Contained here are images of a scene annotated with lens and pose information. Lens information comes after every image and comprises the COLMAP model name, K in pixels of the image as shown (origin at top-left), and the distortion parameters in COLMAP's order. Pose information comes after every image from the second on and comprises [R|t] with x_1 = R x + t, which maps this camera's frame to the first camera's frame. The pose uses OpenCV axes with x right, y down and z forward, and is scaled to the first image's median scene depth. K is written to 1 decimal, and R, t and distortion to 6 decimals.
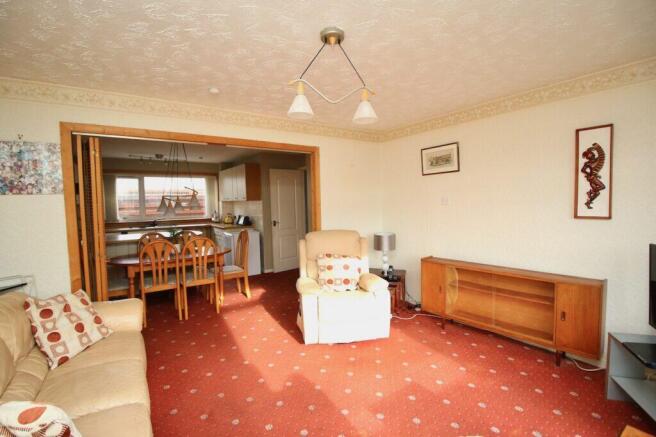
lens RADIAL K [[301.3, 0, 327.0], [0, 301.3, 216.8], [0, 0, 1]] dist [0.004165, -0.017997]
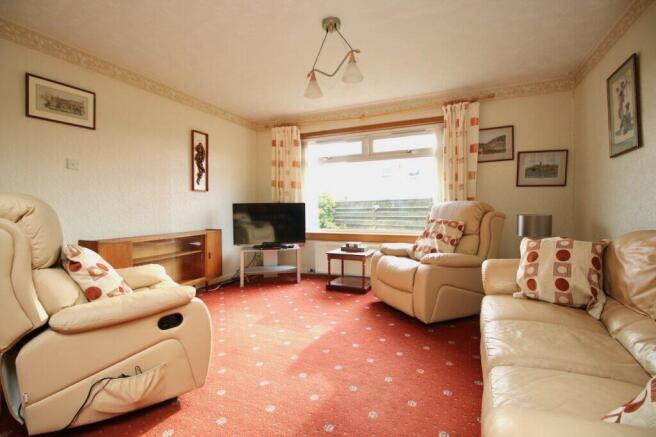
lens RADIAL K [[301.3, 0, 327.0], [0, 301.3, 216.8], [0, 0, 1]] dist [0.004165, -0.017997]
pose [[-0.519547, 0.003770, 0.854434, -0.768905], [0.061659, 0.997549, 0.033091, 0.124511], [-0.852215, 0.069876, -0.518505, 1.245824]]
